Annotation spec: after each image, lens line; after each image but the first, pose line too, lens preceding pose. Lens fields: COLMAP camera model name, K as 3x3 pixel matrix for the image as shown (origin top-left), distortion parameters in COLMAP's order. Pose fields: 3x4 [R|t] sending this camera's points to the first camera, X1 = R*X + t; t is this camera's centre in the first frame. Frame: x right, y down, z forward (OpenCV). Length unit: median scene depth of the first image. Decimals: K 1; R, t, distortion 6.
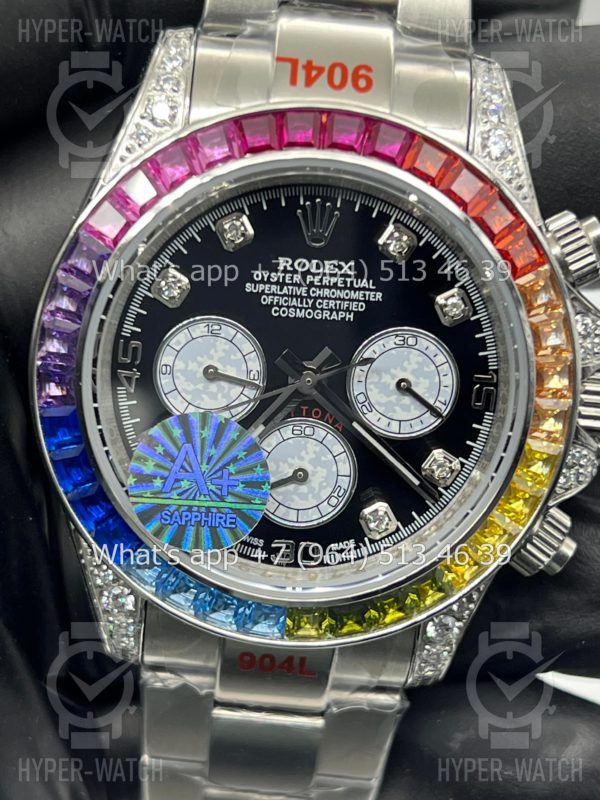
lens RADIAL K [[1898.6, 0, 299.0], [0, 1898.6, 401.8], [0, 0, 1]] dist [0.178627, 0.000000]
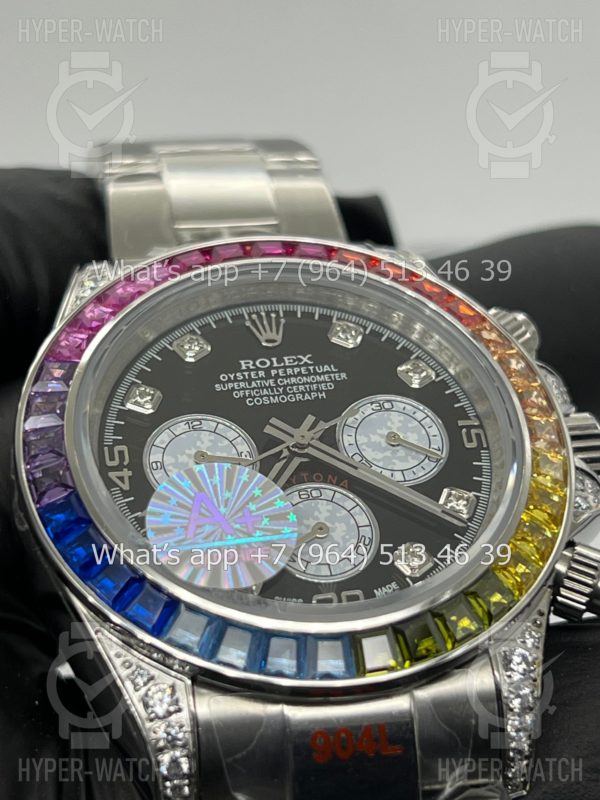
lens RADIAL K [[1898.6, 0, 283.2], [0, 1898.6, 389.5], [0, 0, 1]] dist [0.178627, 0.000000]
pose [[0.958521, -0.158445, 0.236924, -0.230977], [0.279200, 0.689111, -0.668710, 0.620237], [-0.057313, 0.707122, 0.704765, 0.288874]]
